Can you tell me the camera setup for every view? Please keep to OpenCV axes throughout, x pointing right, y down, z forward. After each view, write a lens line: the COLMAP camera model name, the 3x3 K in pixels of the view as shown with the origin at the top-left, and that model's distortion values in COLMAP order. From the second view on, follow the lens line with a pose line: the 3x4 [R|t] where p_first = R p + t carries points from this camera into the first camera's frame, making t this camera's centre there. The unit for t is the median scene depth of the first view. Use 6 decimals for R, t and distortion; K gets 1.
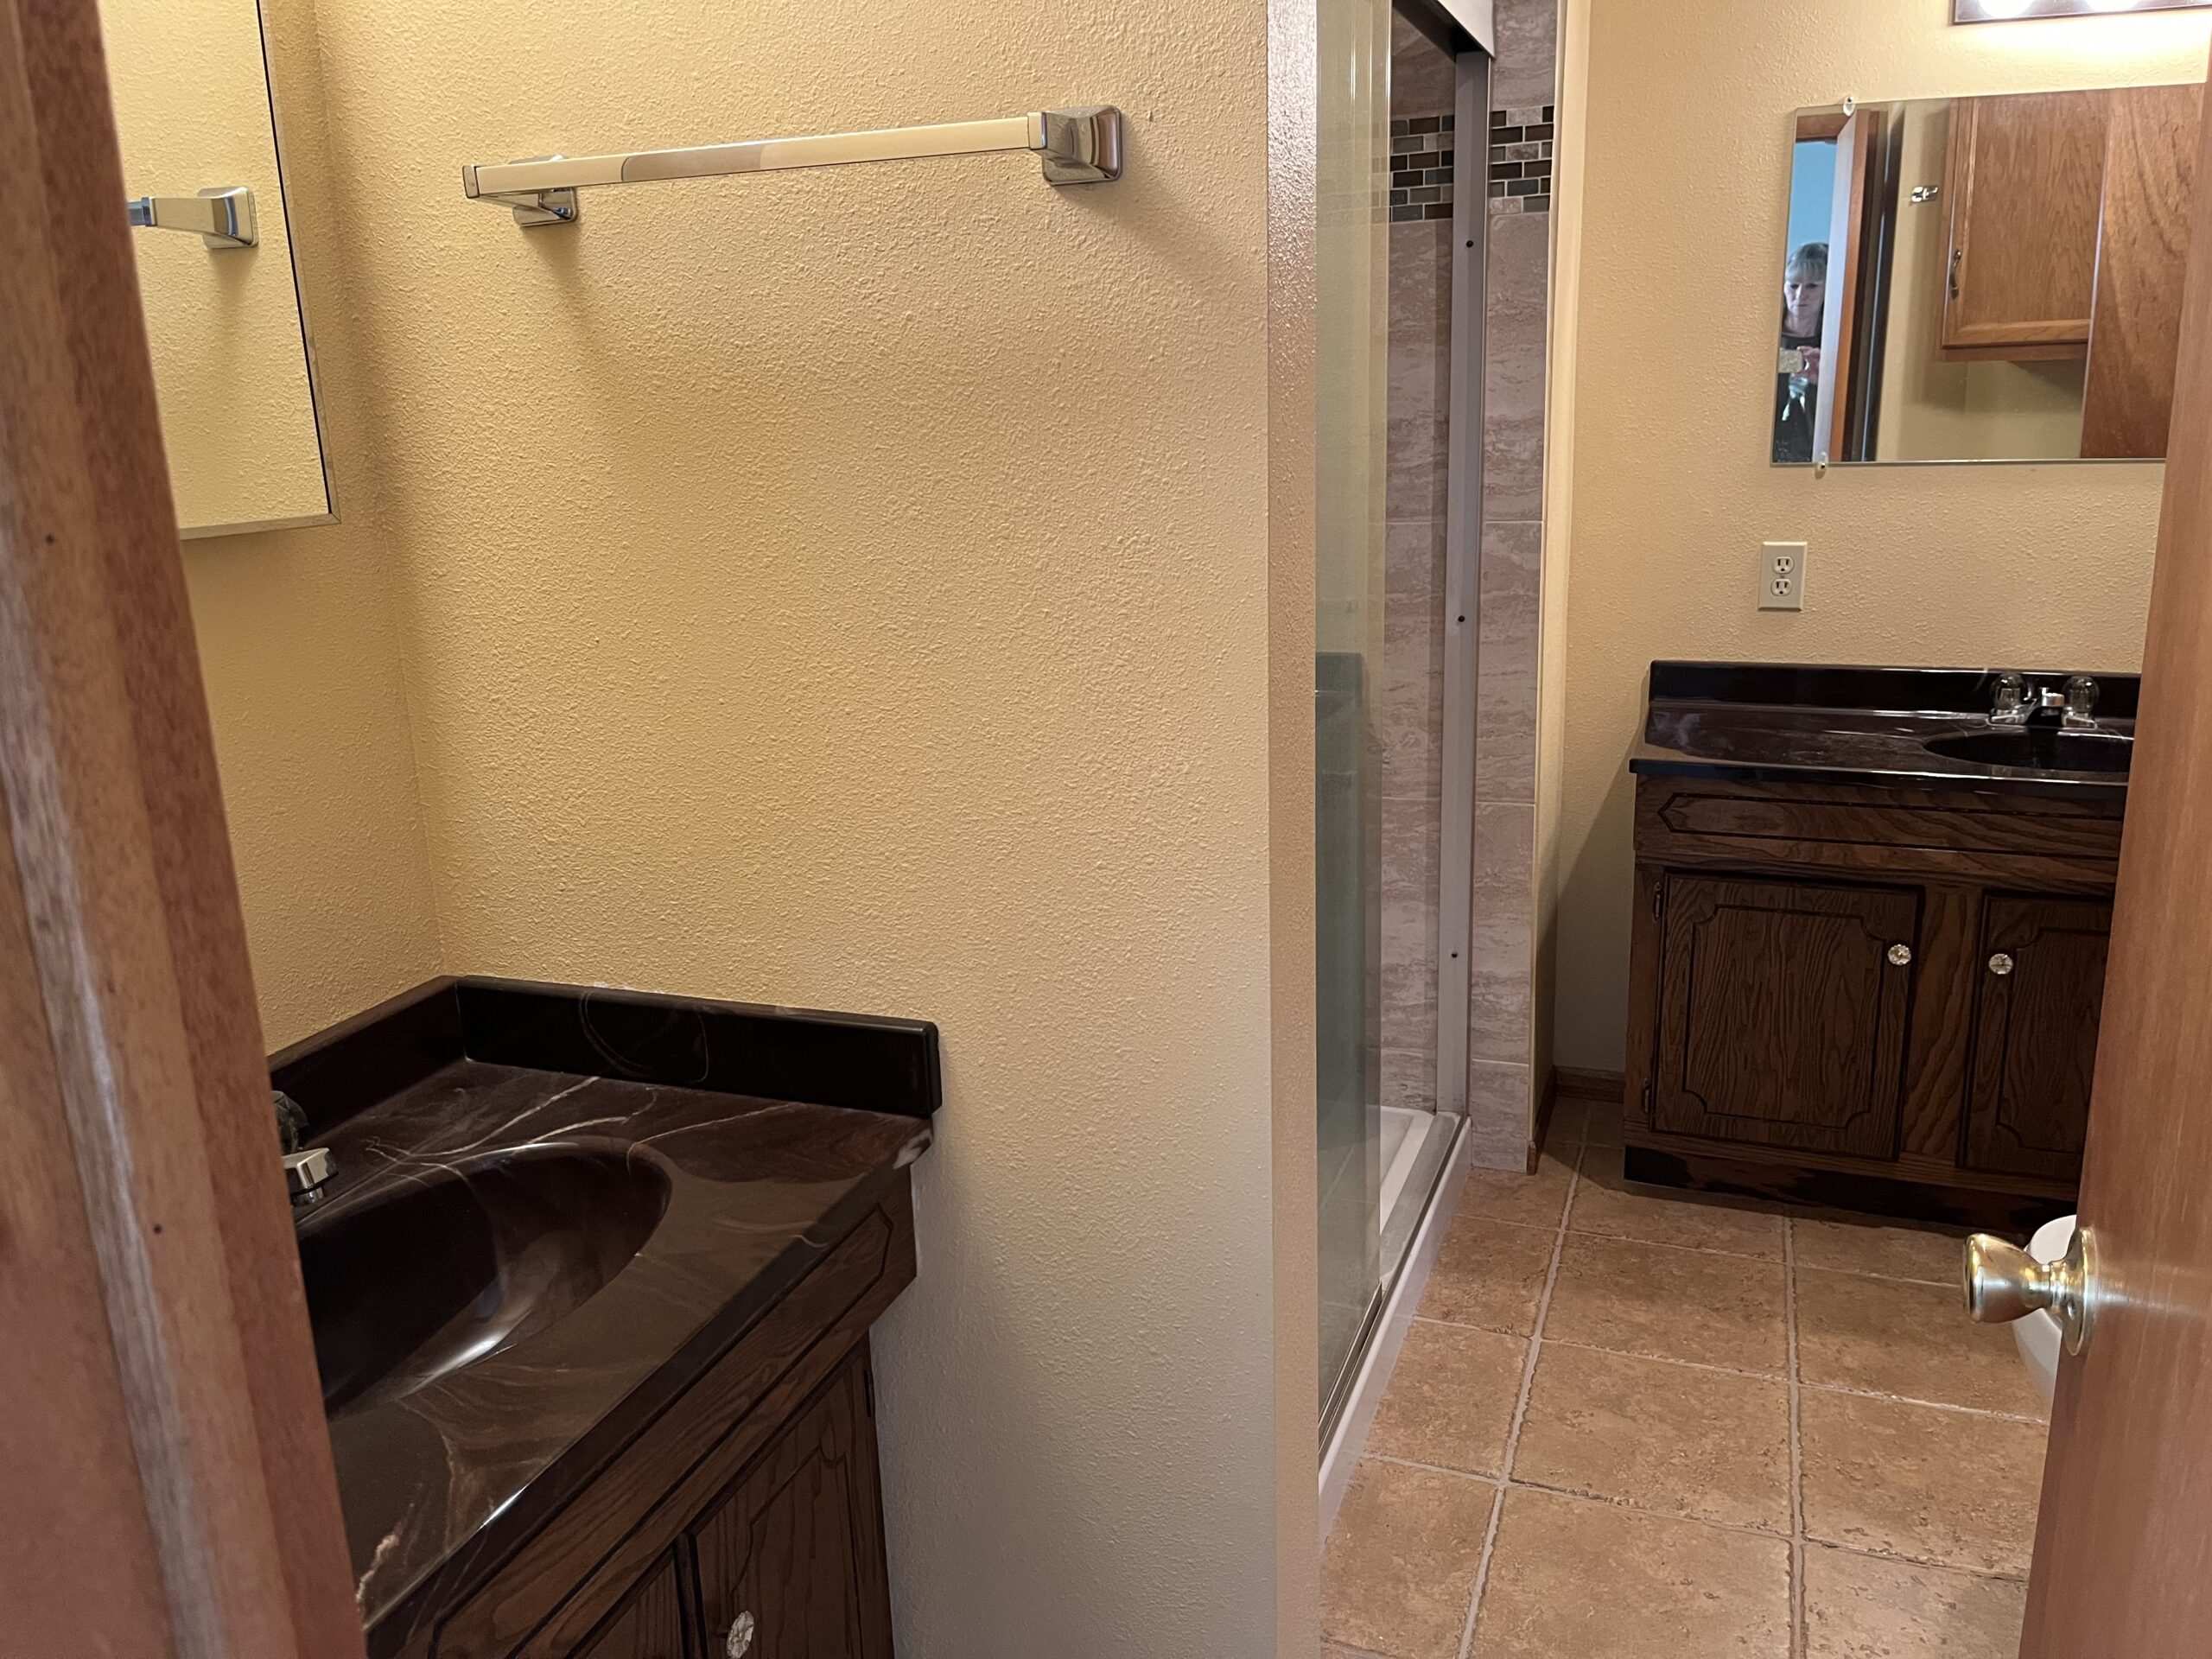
lens RADIAL K [[1719.4, 0, 1138.8], [0, 1719.4, 825.7], [0, 0, 1]] dist [0.054998, -0.087394]
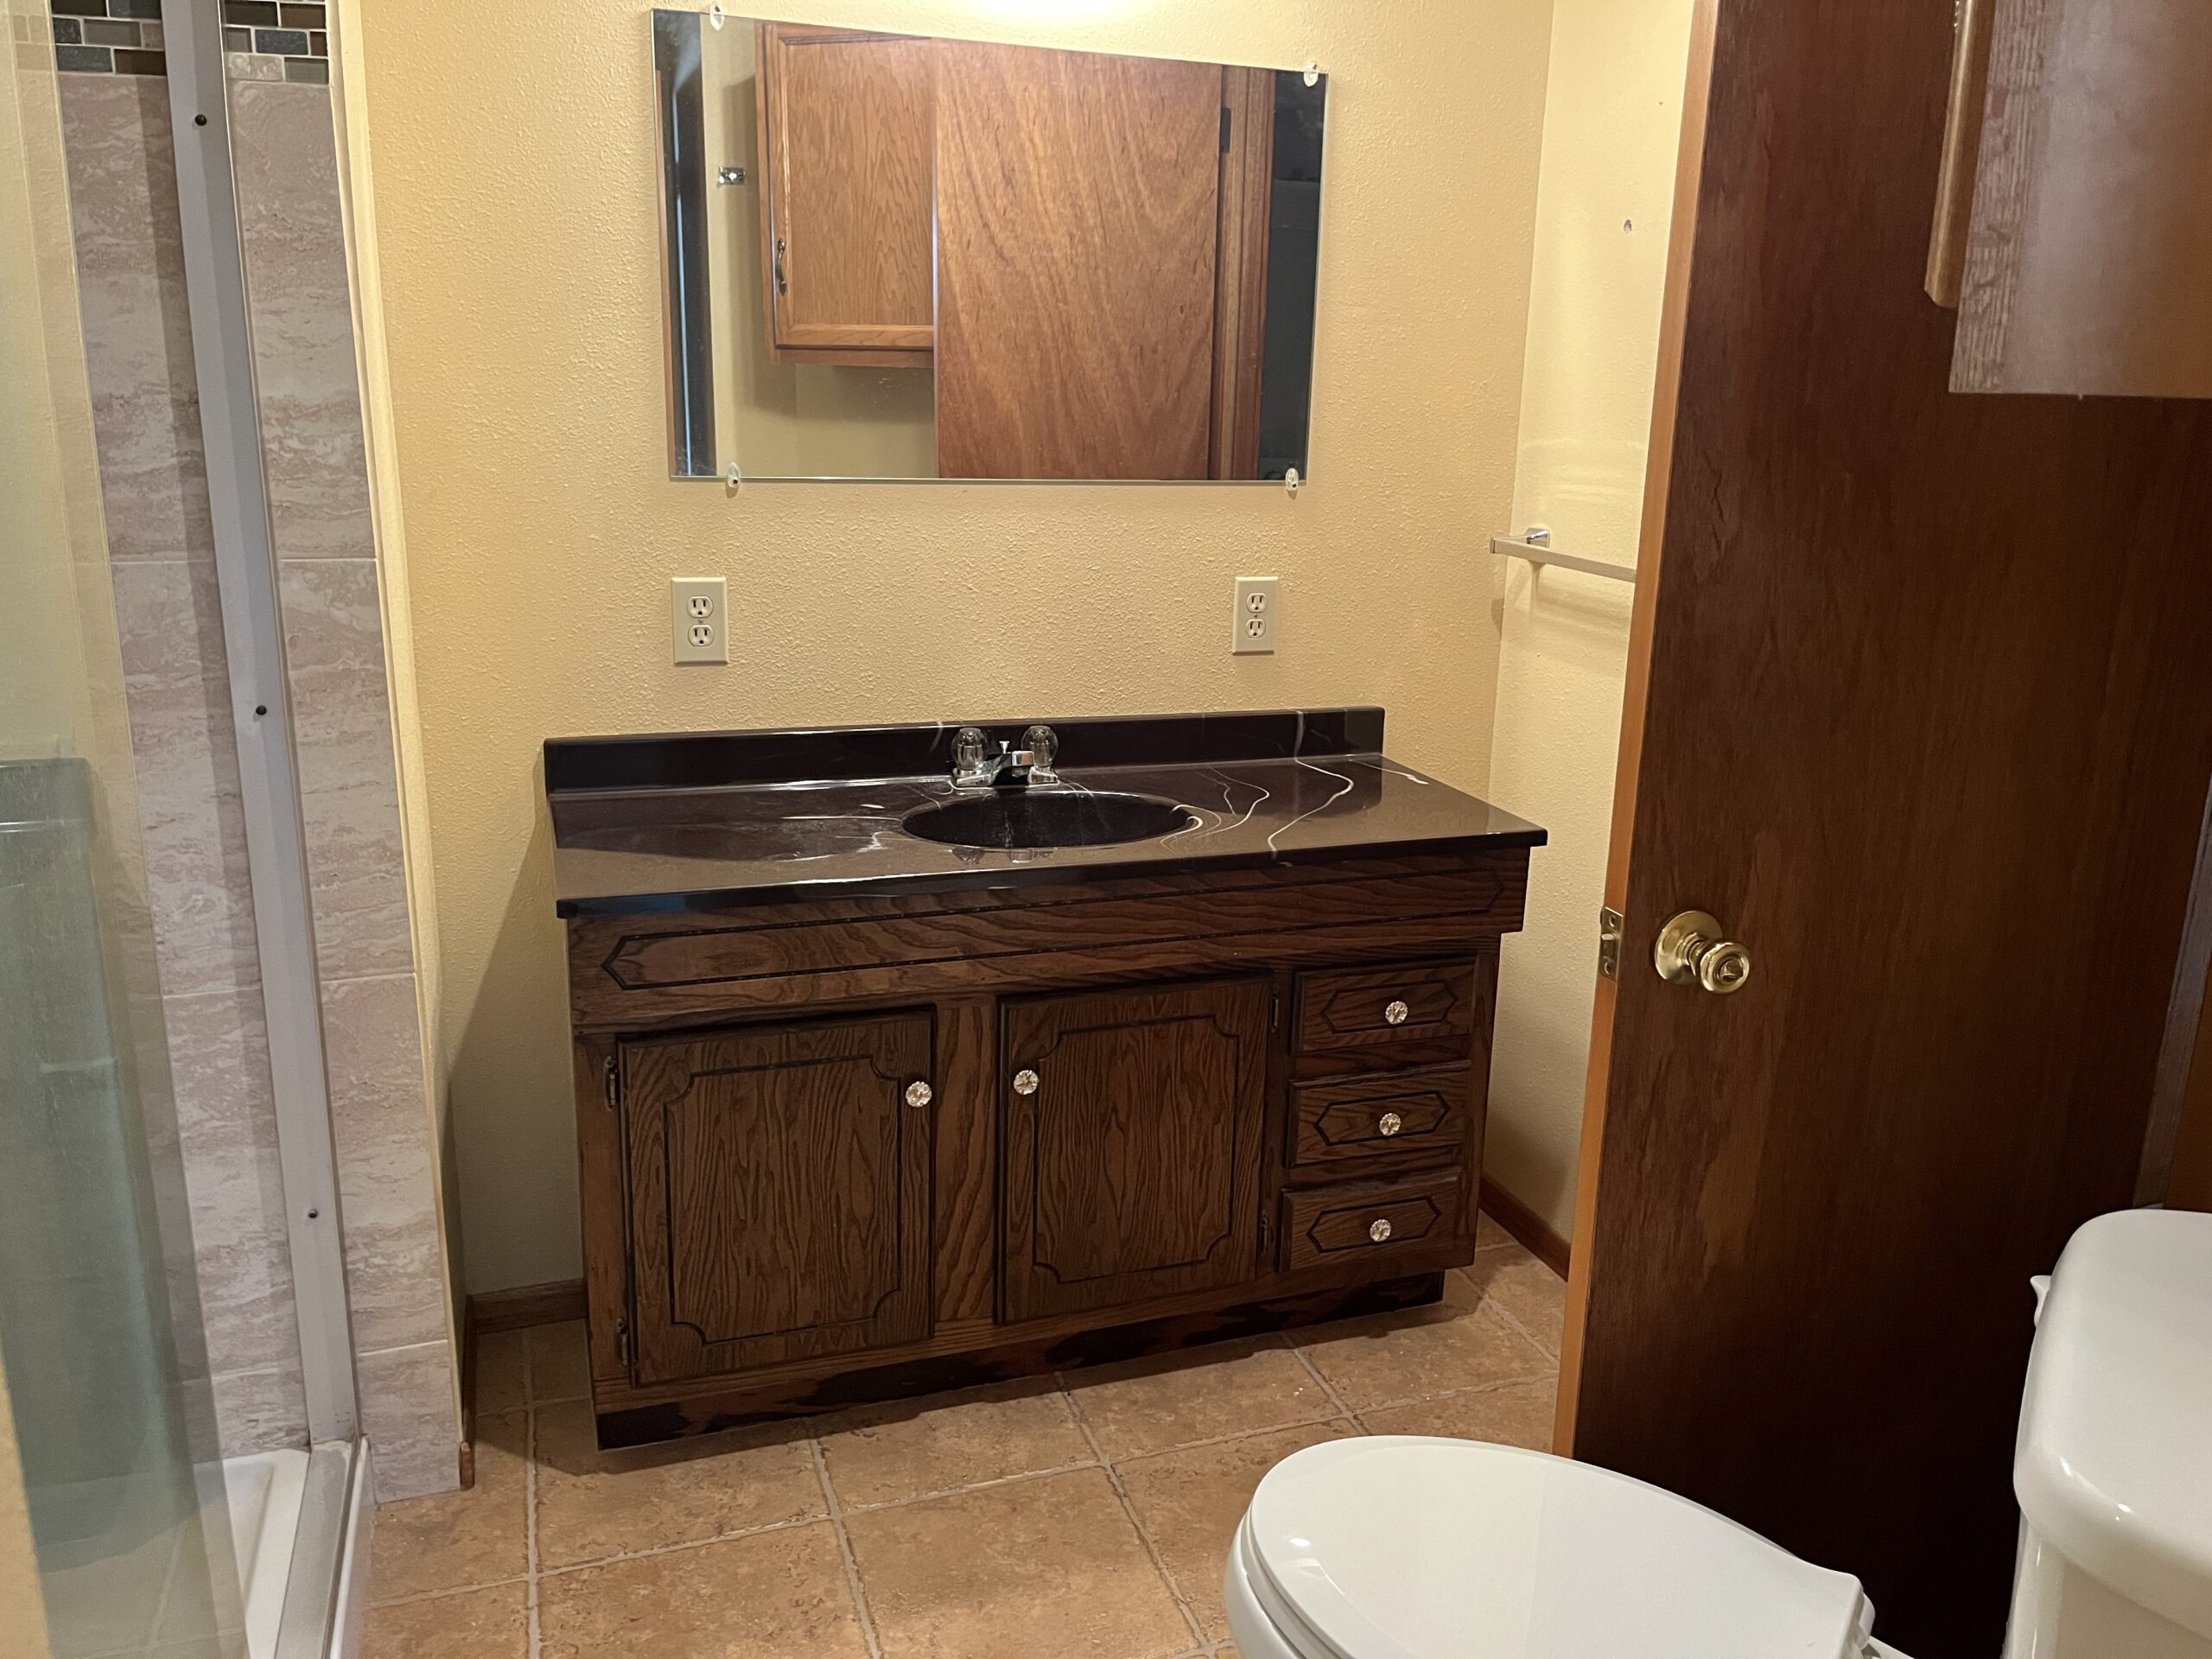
lens RADIAL K [[1719.4, 0, 1138.8], [0, 1719.4, 825.7], [0, 0, 1]] dist [0.054998, -0.087394]
pose [[0.779277, -0.111946, 0.616601, 0.038421], [0.111929, 0.992958, 0.038816, -0.064868], [-0.616604, 0.038767, 0.786319, 0.288247]]
